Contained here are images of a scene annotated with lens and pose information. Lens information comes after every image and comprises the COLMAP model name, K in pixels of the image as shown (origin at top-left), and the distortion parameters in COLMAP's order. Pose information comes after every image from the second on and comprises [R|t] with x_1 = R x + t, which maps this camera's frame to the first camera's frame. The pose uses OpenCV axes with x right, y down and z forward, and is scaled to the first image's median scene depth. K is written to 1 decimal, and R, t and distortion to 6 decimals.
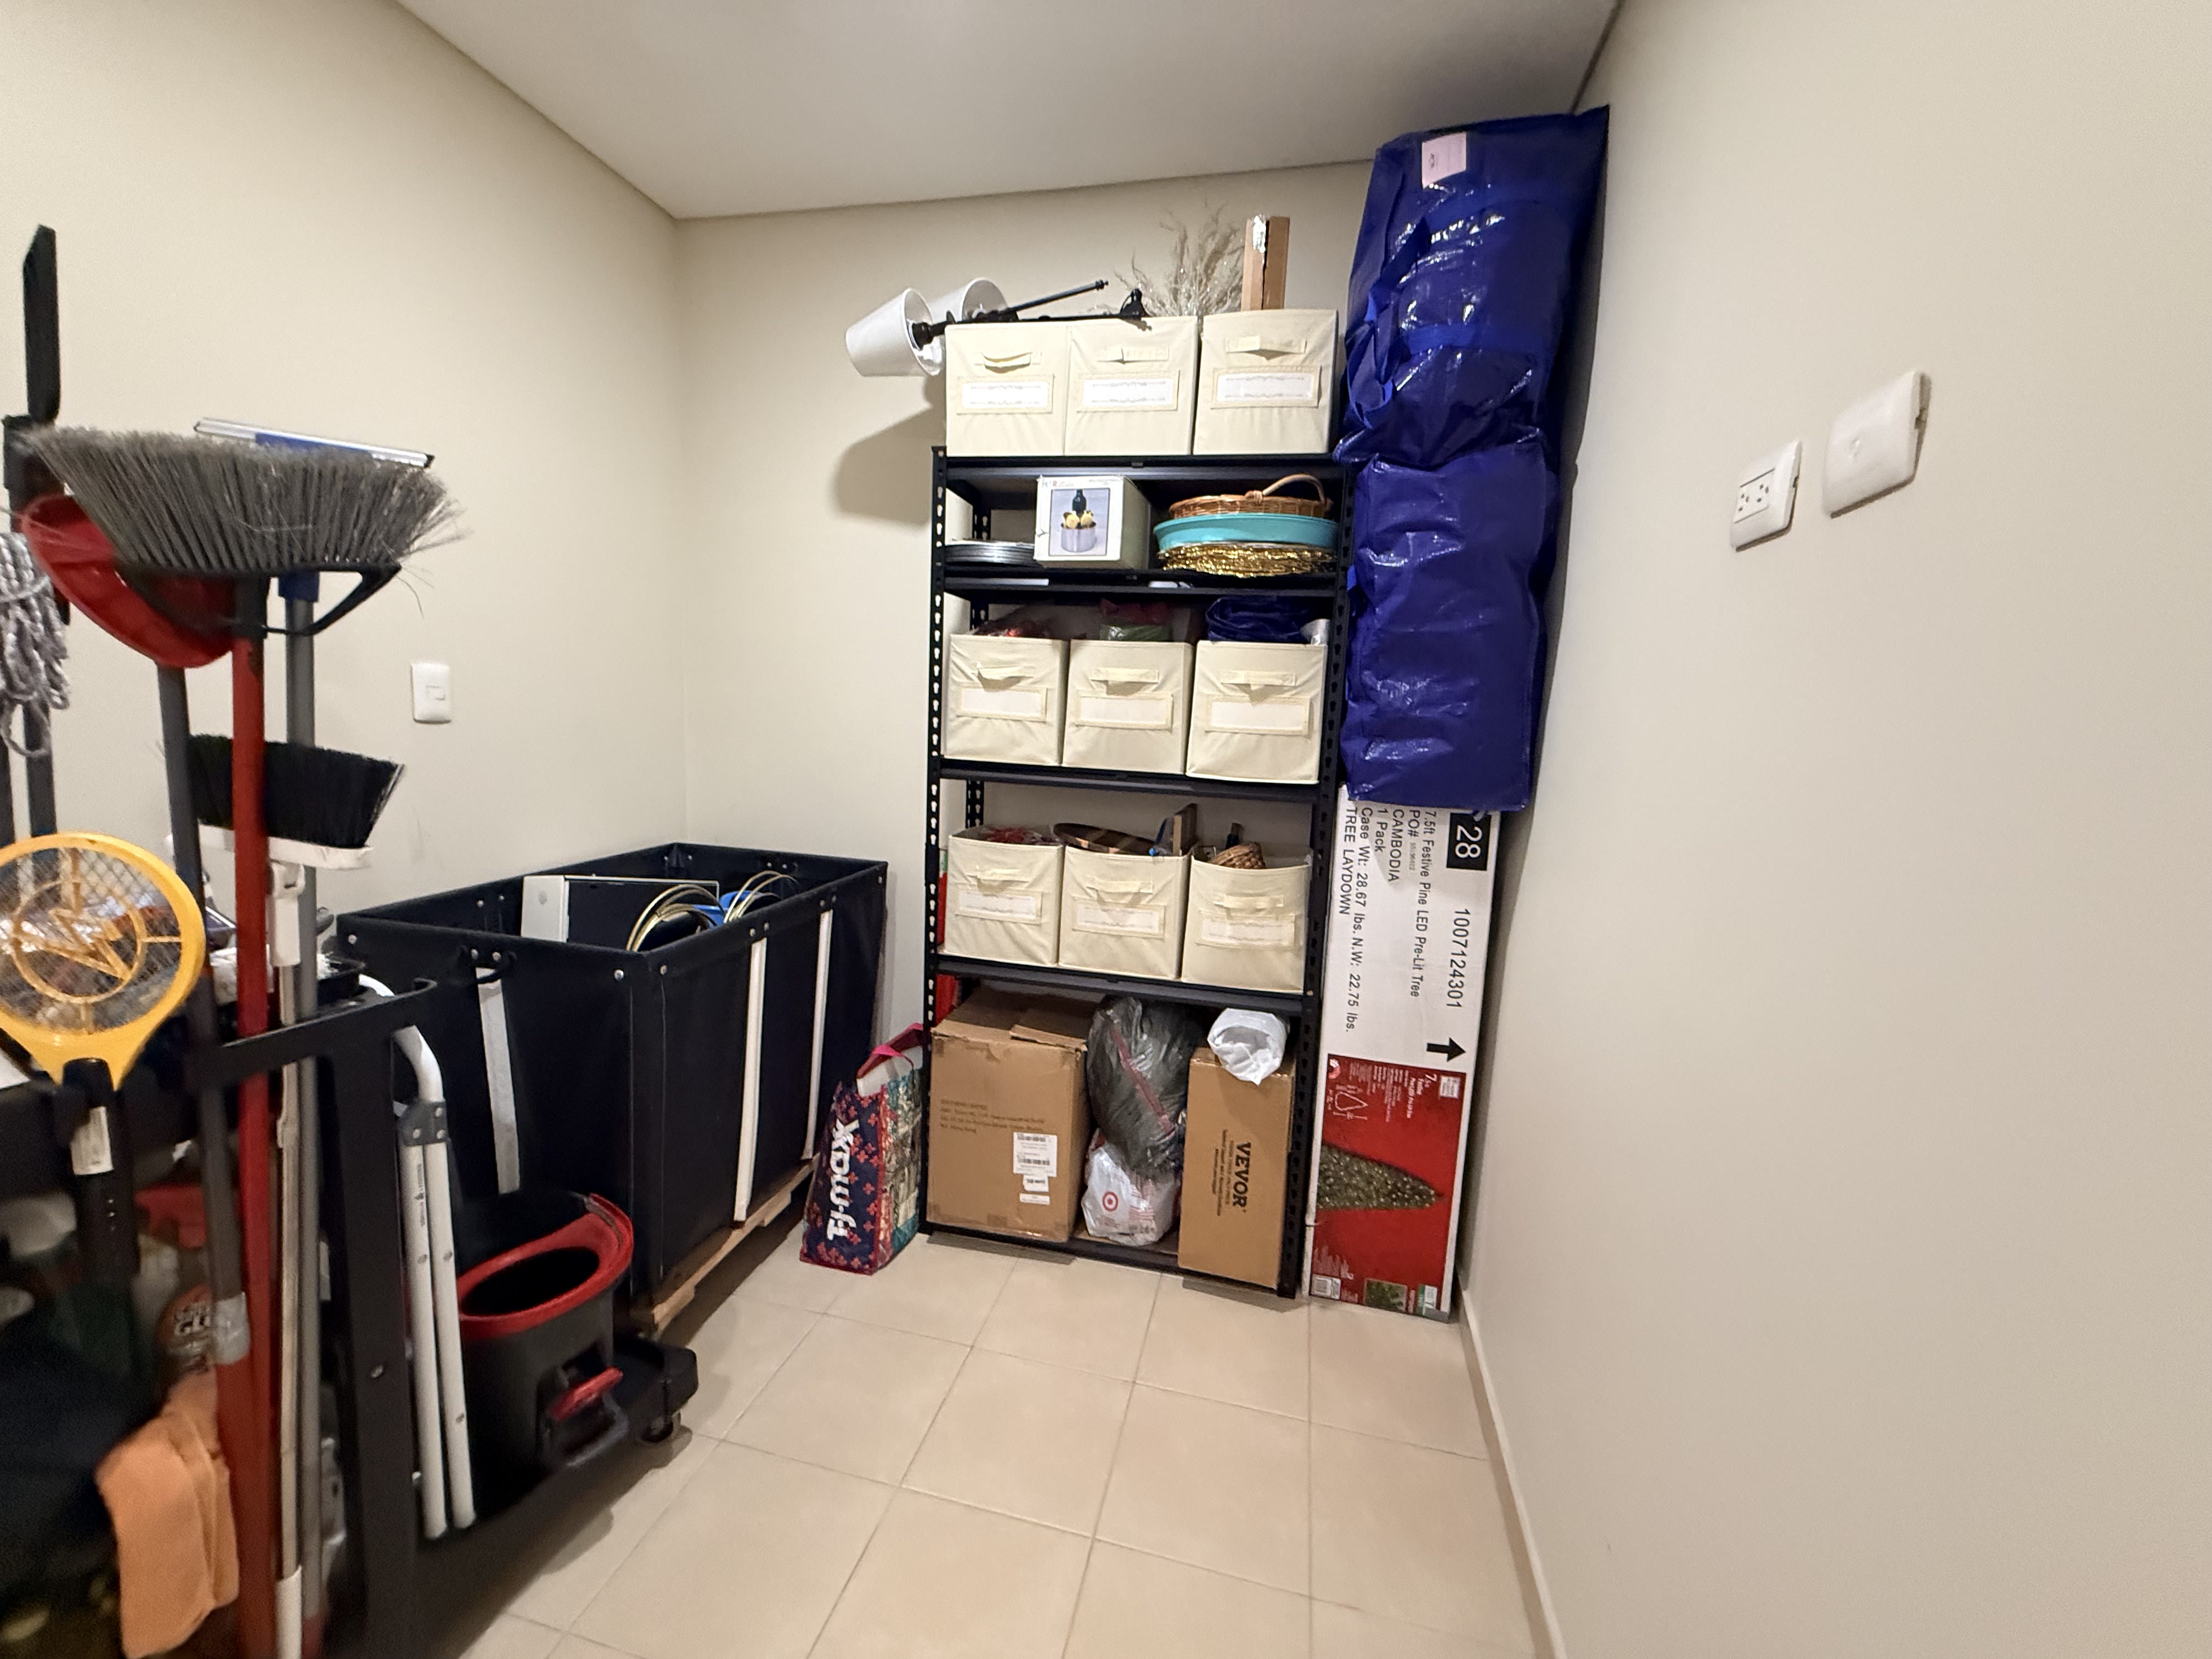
lens RADIAL K [[880.7, 0, 1108.1], [0, 880.7, 829.5], [0, 0, 1]] dist [0.000307, 0.000302]
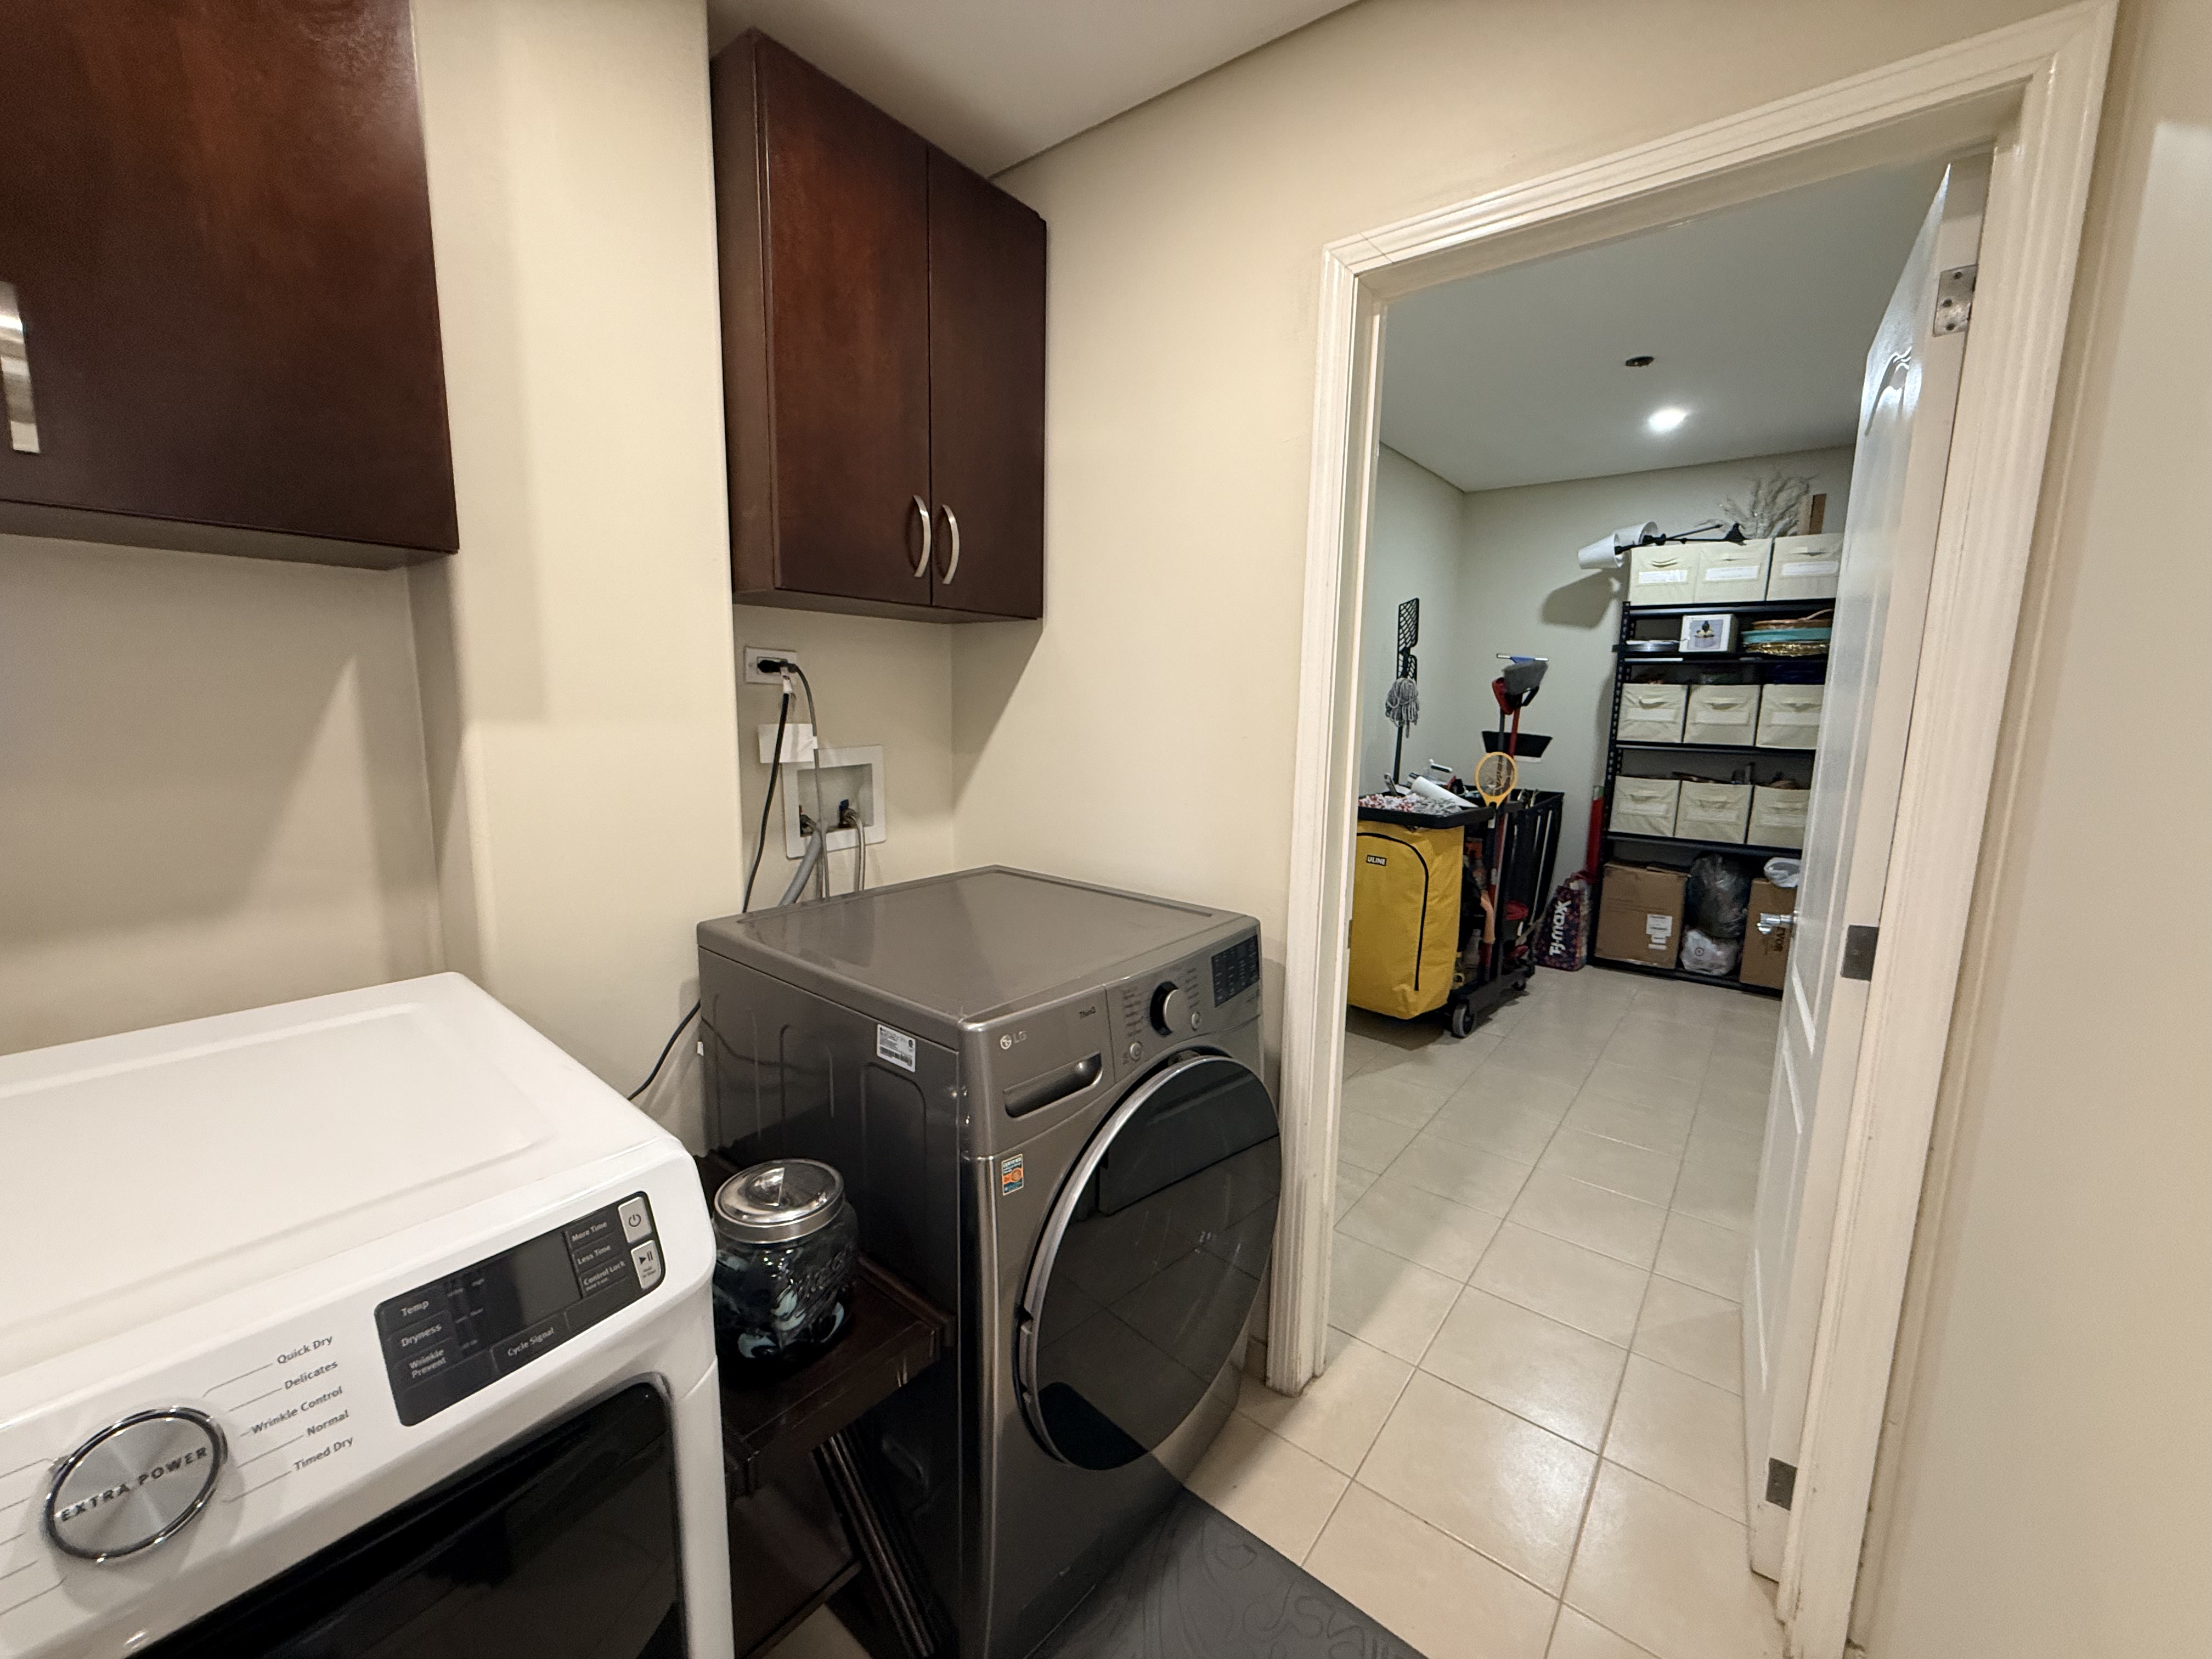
lens RADIAL K [[880.7, 0, 1100.1], [0, 880.7, 825.3], [0, 0, 1]] dist [0.000307, 0.000302]
pose [[0.900667, 0.031206, -0.433388, -0.398844], [-0.033190, 0.999445, 0.002989, 0.170774], [0.433240, 0.011692, 0.901203, -1.566277]]
